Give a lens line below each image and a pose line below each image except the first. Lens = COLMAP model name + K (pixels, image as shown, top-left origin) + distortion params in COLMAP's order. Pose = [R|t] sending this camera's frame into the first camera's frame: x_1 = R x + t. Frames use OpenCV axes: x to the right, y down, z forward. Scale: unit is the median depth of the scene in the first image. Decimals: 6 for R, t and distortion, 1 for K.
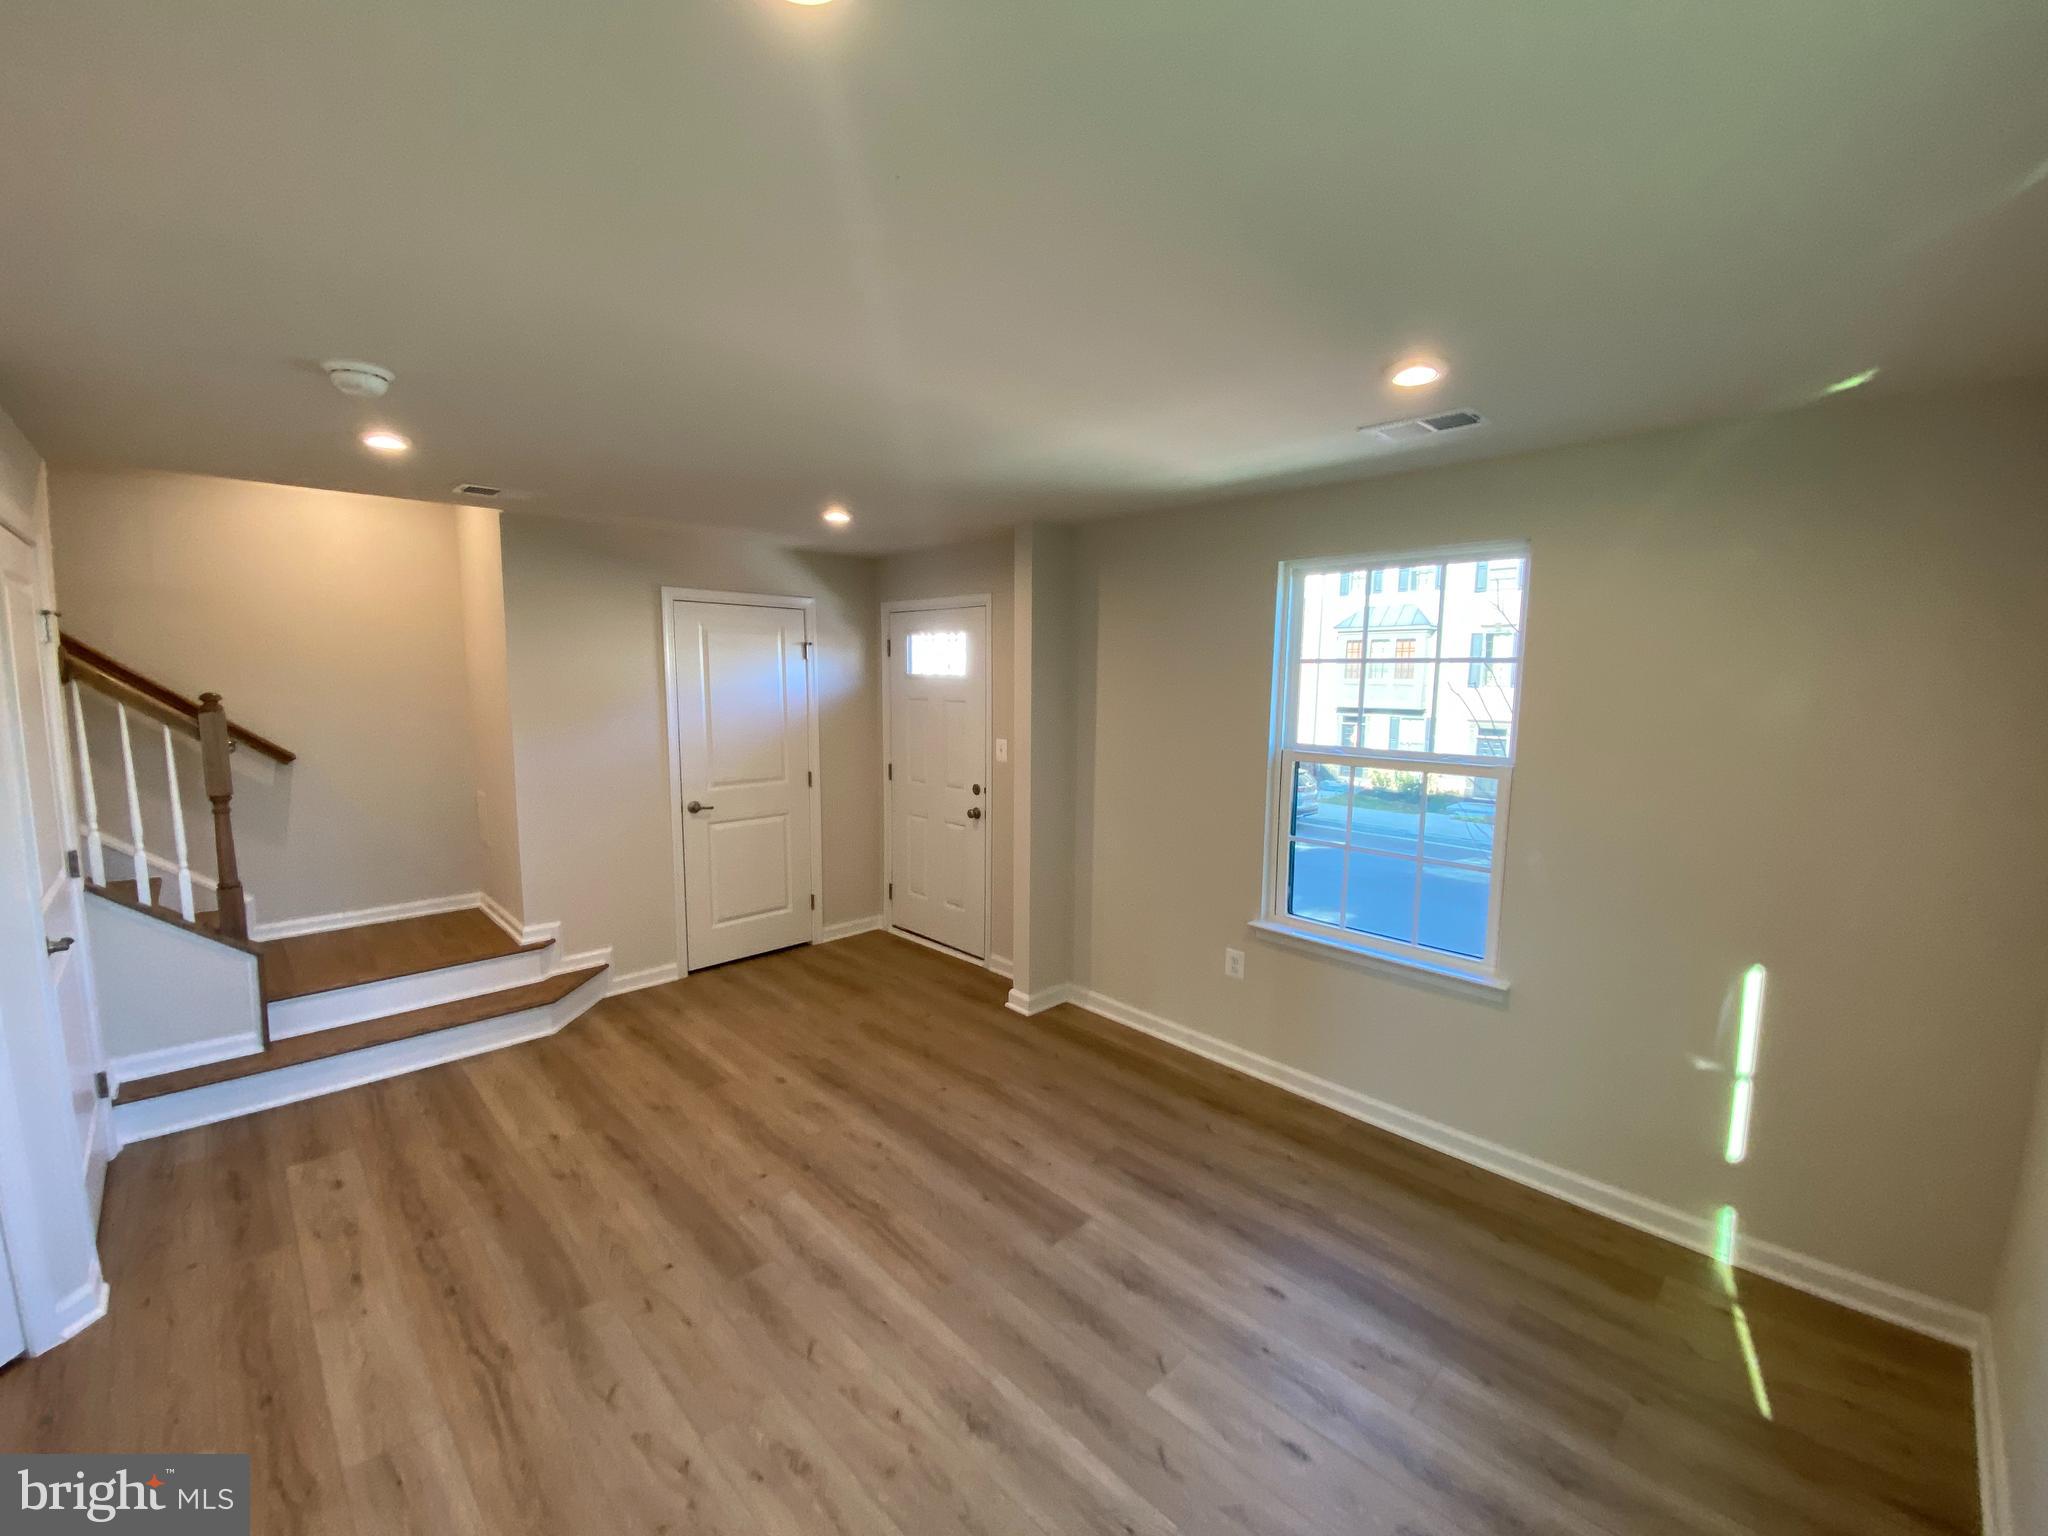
lens RADIAL K [[822.0, 0, 1026.9], [0, 822.0, 765.1], [0, 0, 1]] dist [0.002198, -0.016847]
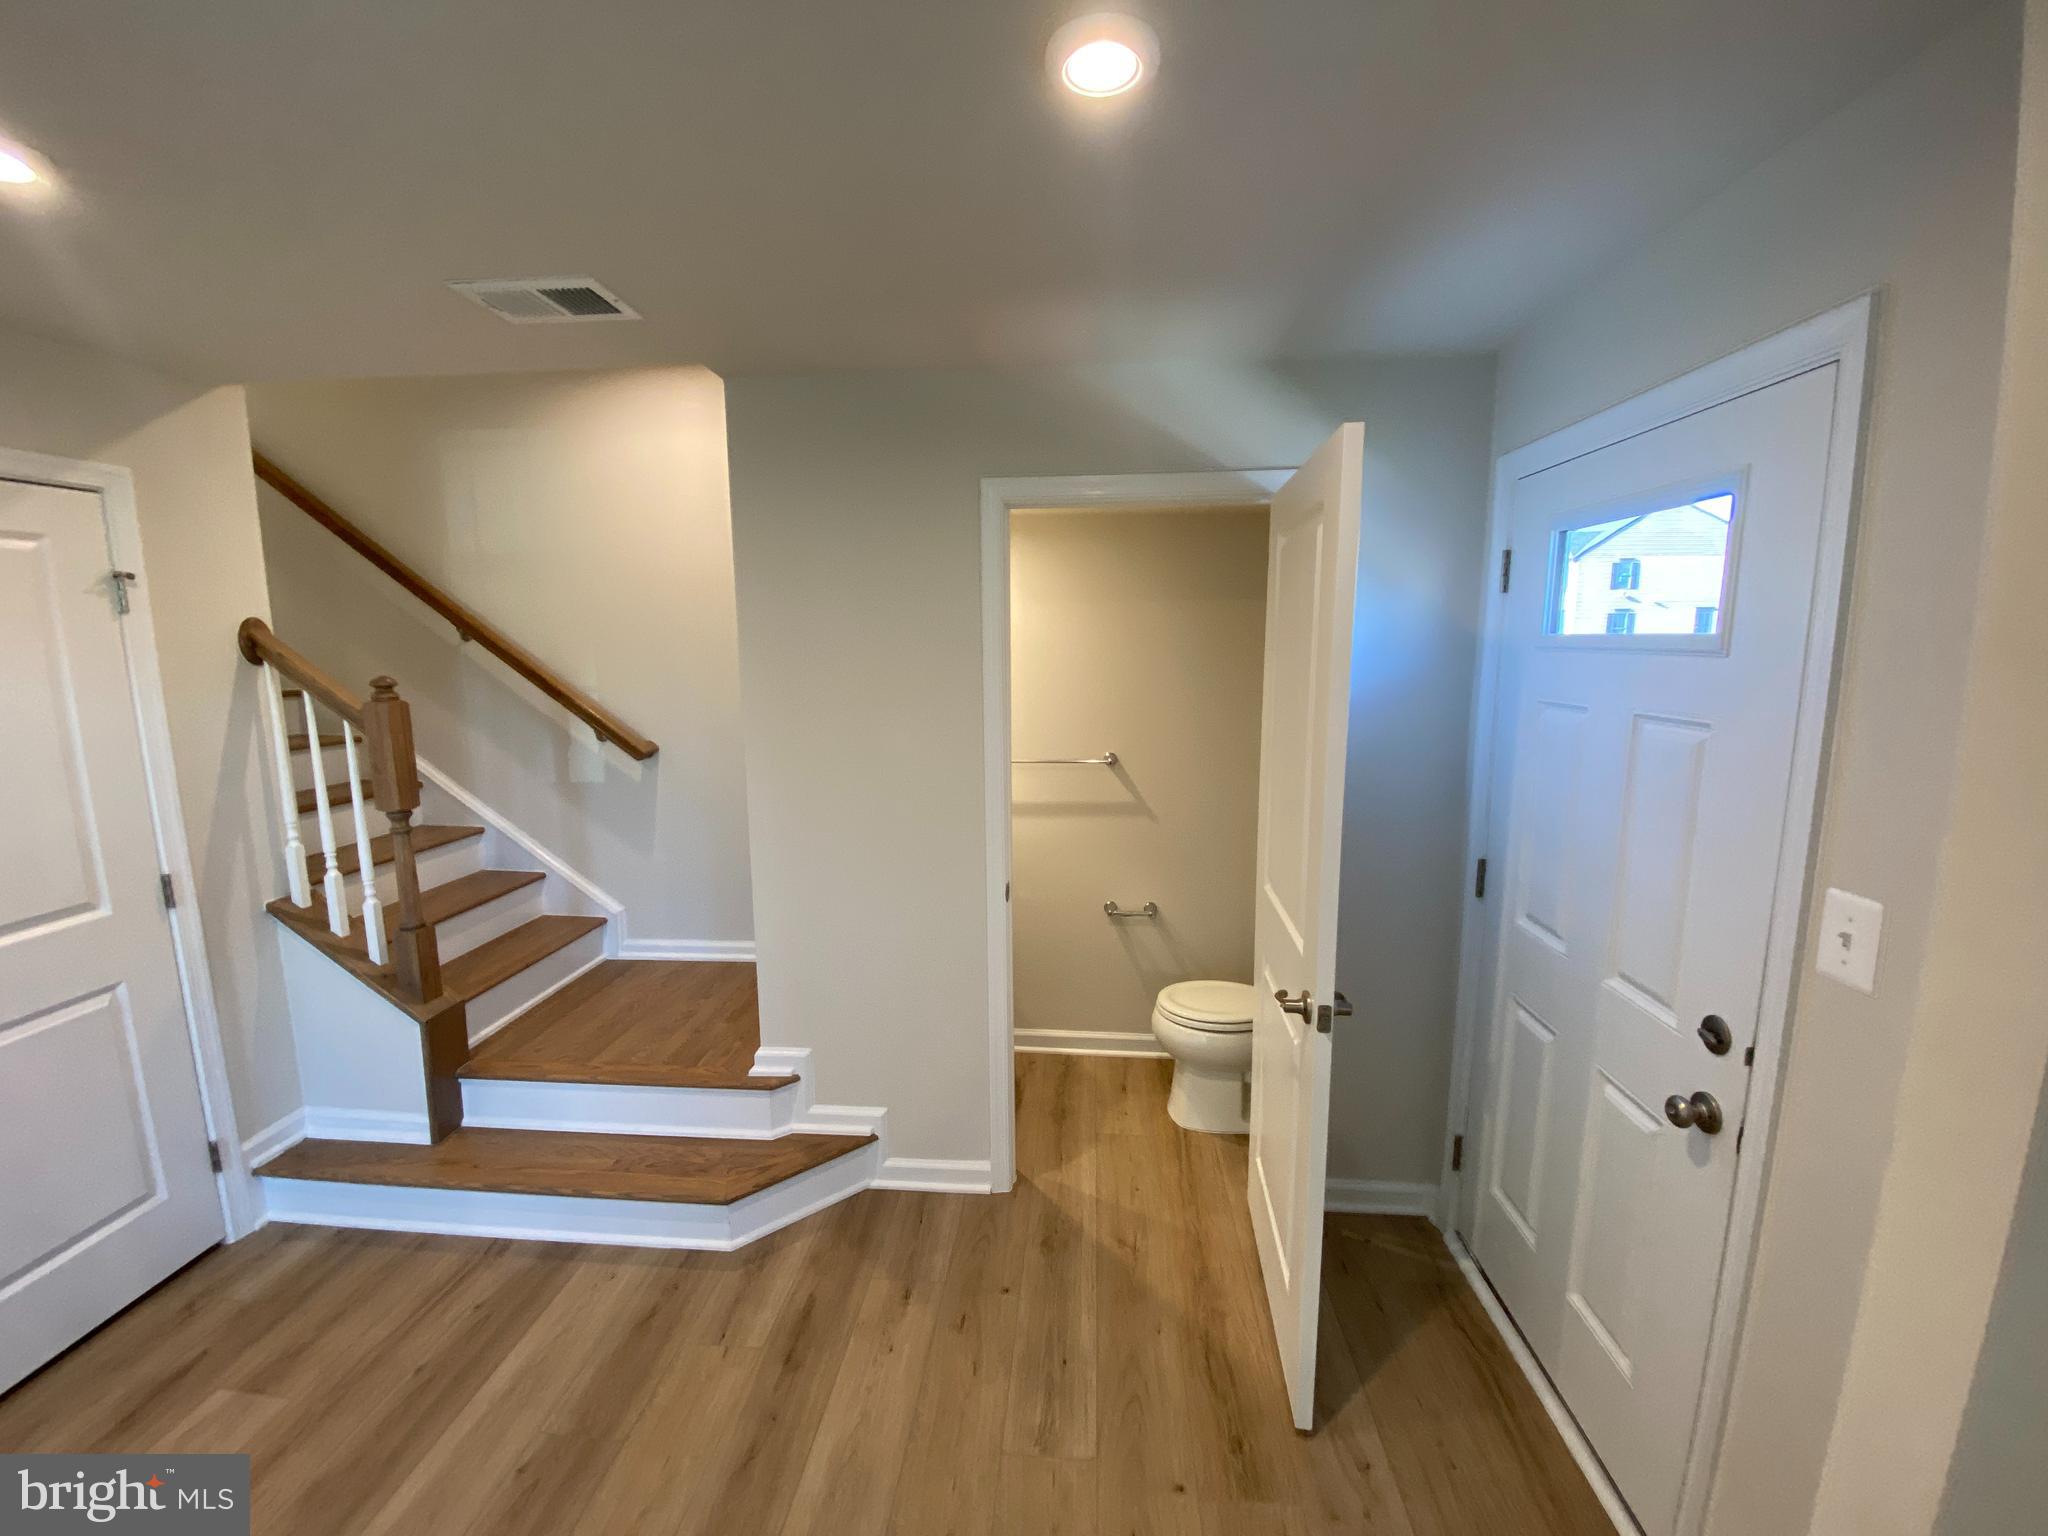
lens RADIAL K [[817.9, 0, 1034.6], [0, 817.9, 772.1], [0, 0, 1]] dist [0.001477, -0.013578]
pose [[0.661264, 0.100619, -0.743375, -0.022340], [-0.068959, 0.994921, 0.073326, -0.085886], [0.746977, 0.002774, 0.664844, 0.824335]]
